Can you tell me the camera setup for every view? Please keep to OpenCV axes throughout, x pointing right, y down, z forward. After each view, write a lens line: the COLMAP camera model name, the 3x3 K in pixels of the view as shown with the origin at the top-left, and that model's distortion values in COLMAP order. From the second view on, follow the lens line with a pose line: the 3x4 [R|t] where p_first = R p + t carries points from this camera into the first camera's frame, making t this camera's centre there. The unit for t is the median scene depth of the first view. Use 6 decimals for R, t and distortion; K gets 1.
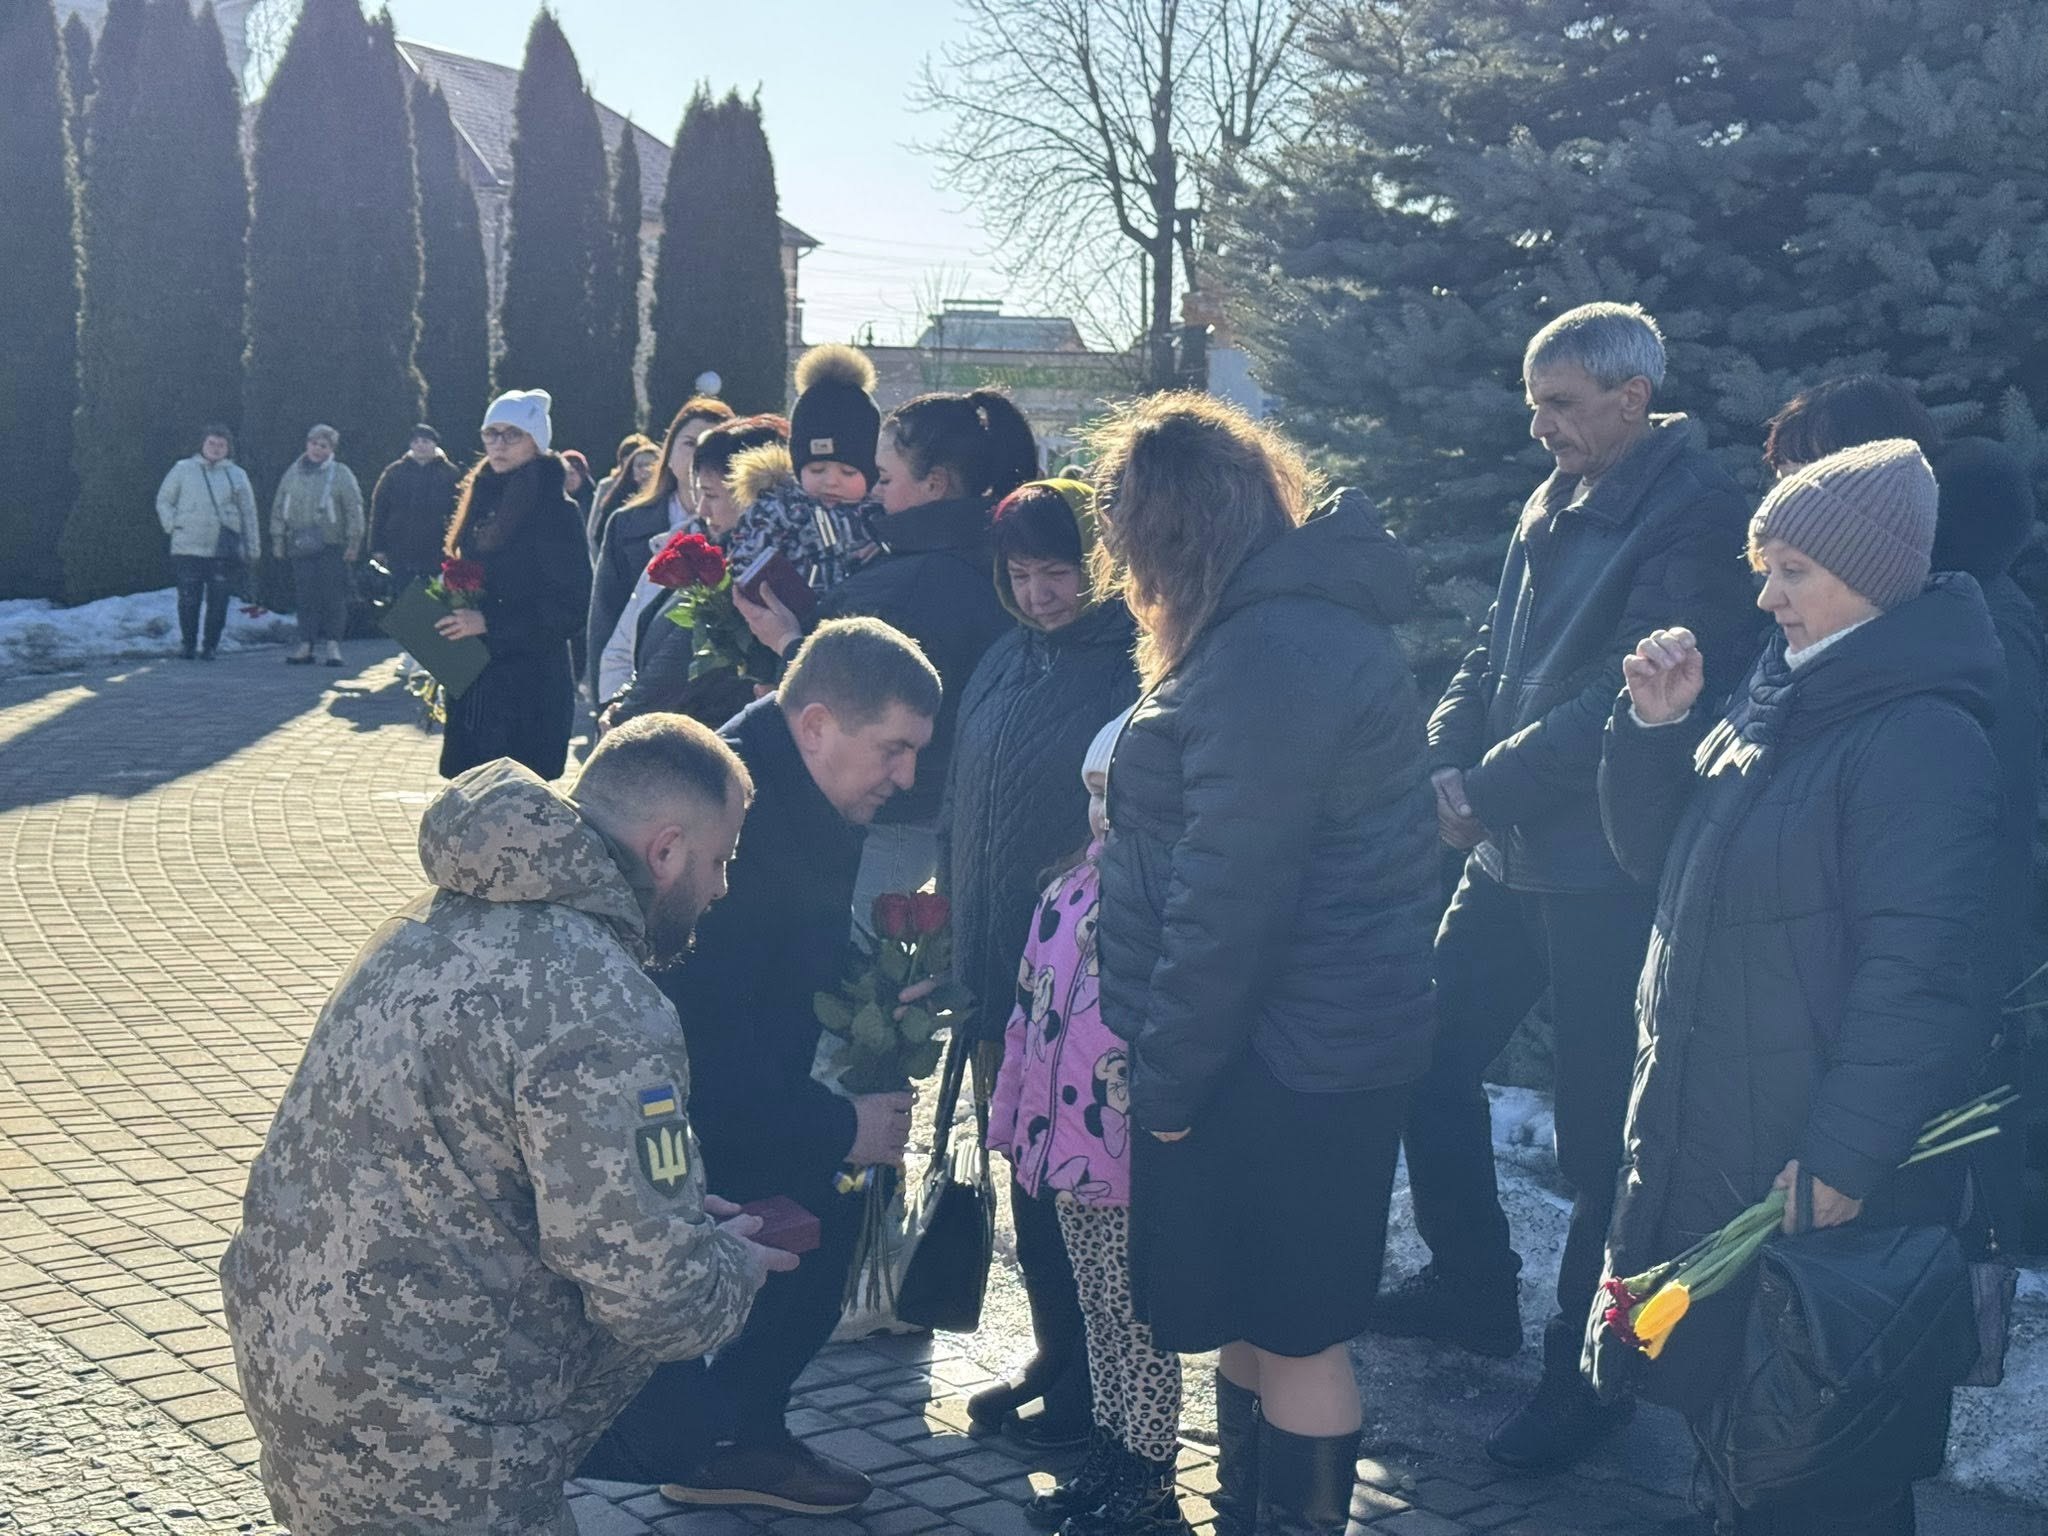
lens RADIAL K [[2938.4, 0, 964.1], [0, 2938.4, 730.4], [0, 0, 1]] dist [0.093745, -0.106804]
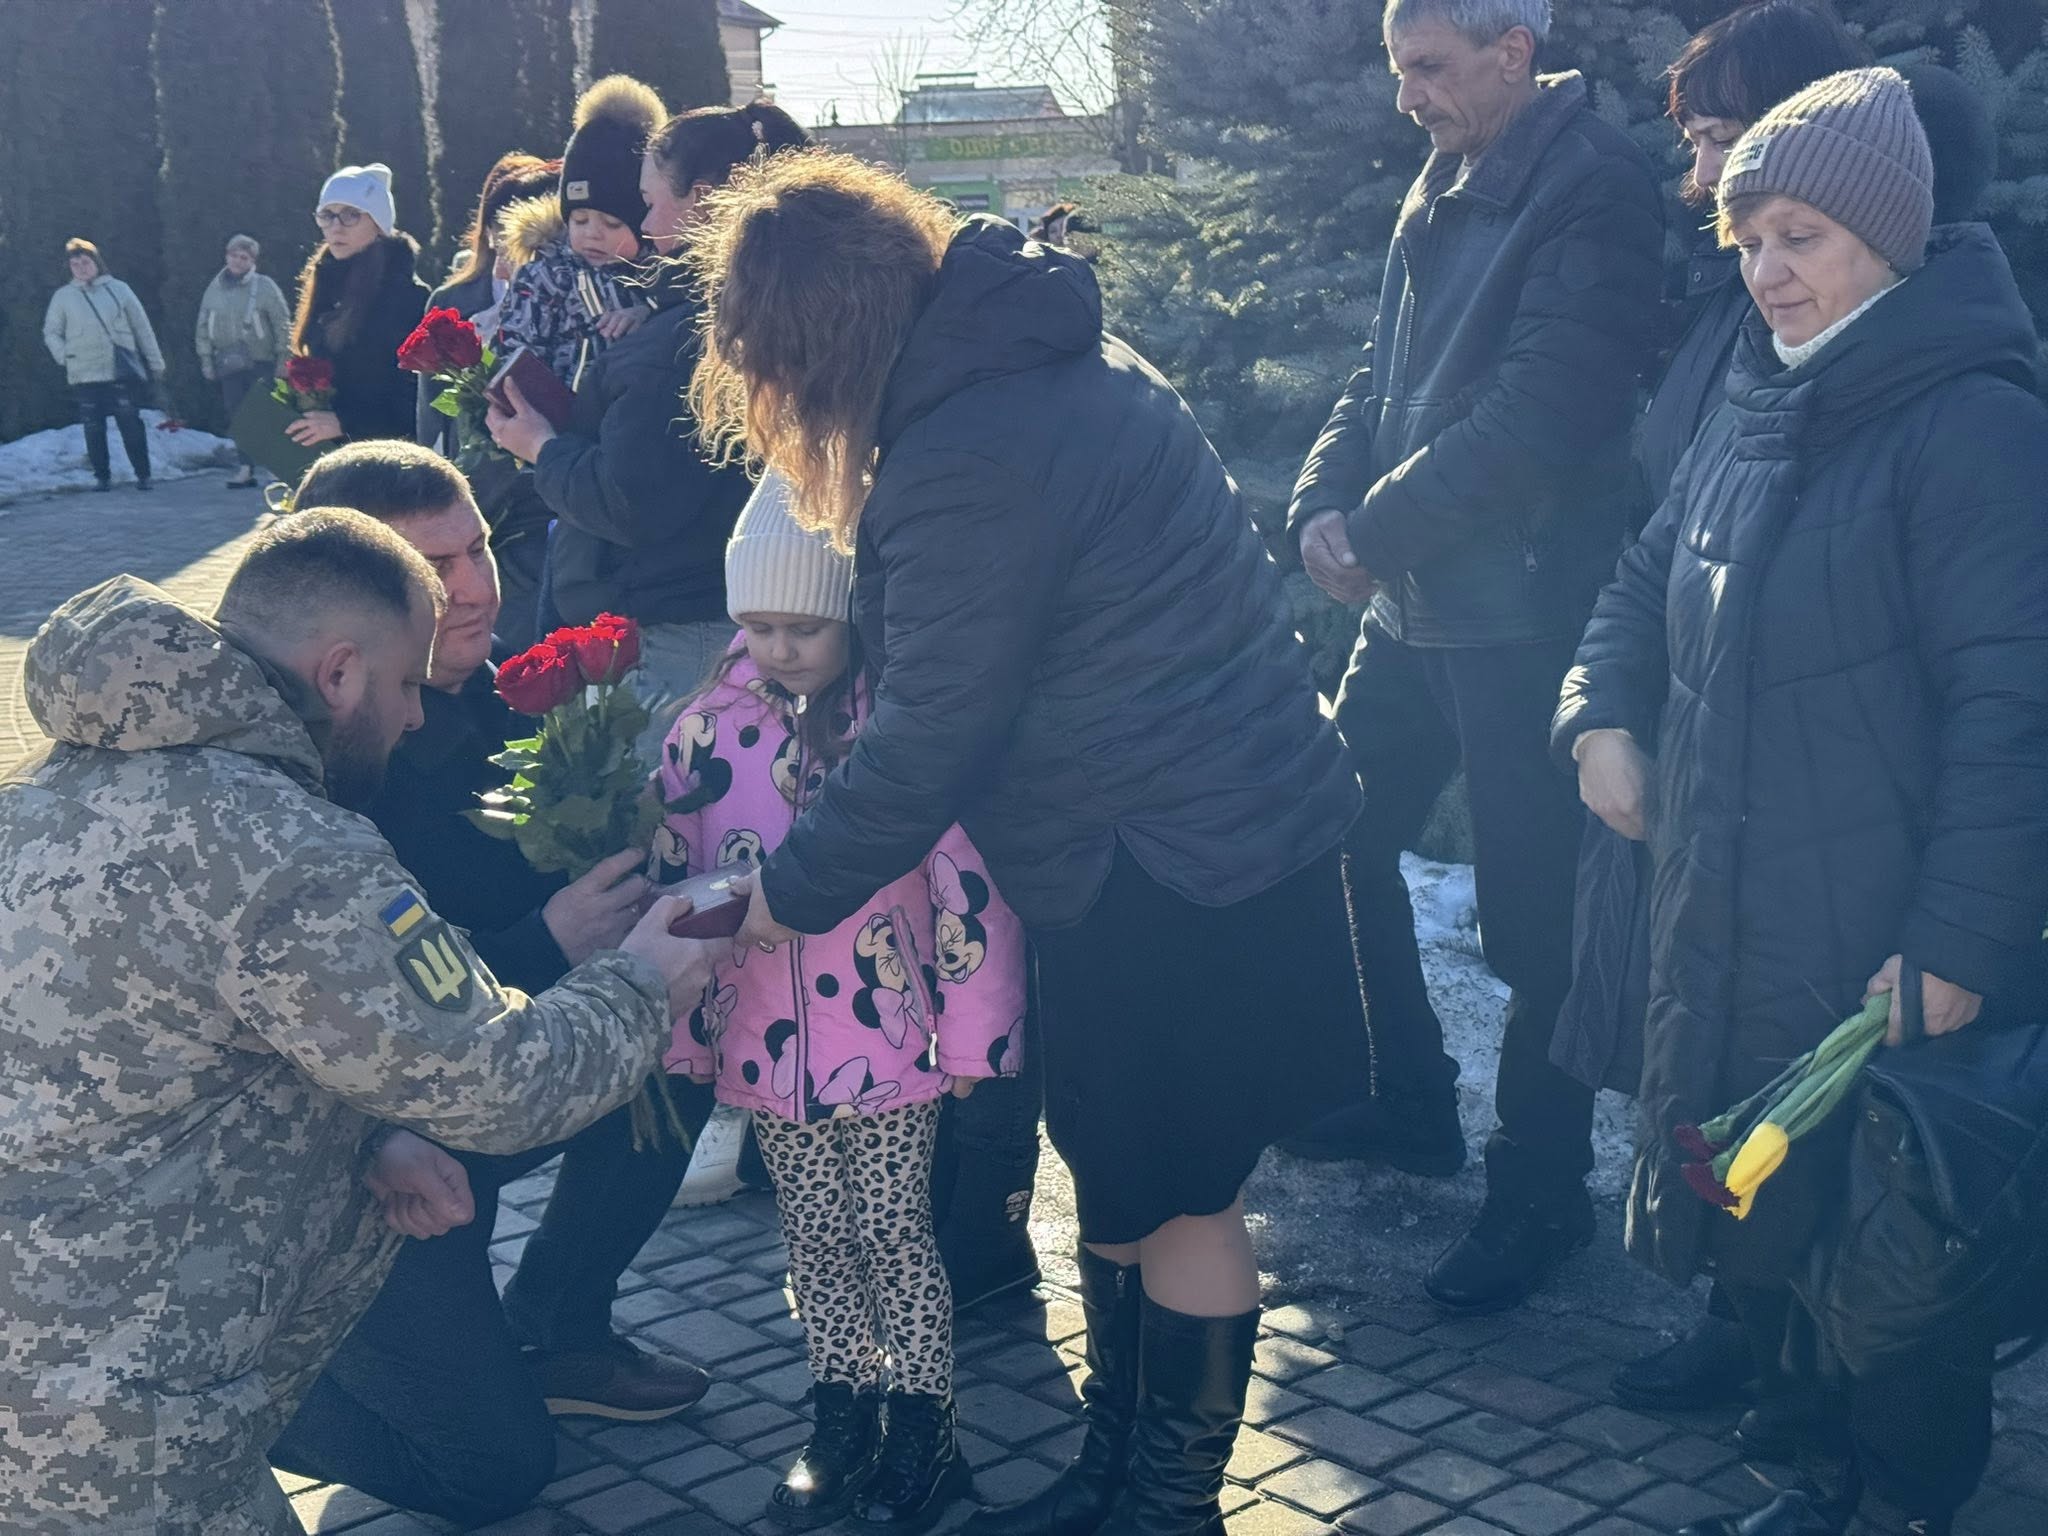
lens RADIAL K [[2938.4, 0, 964.1], [0, 2938.4, 730.4], [0, 0, 1]] dist [0.093745, -0.106804]
pose [[0.997809, -0.065823, -0.006695, 0.050031], [0.066137, 0.995121, 0.073207, 0.005533], [0.001844, -0.073489, 0.997294, 0.123311]]
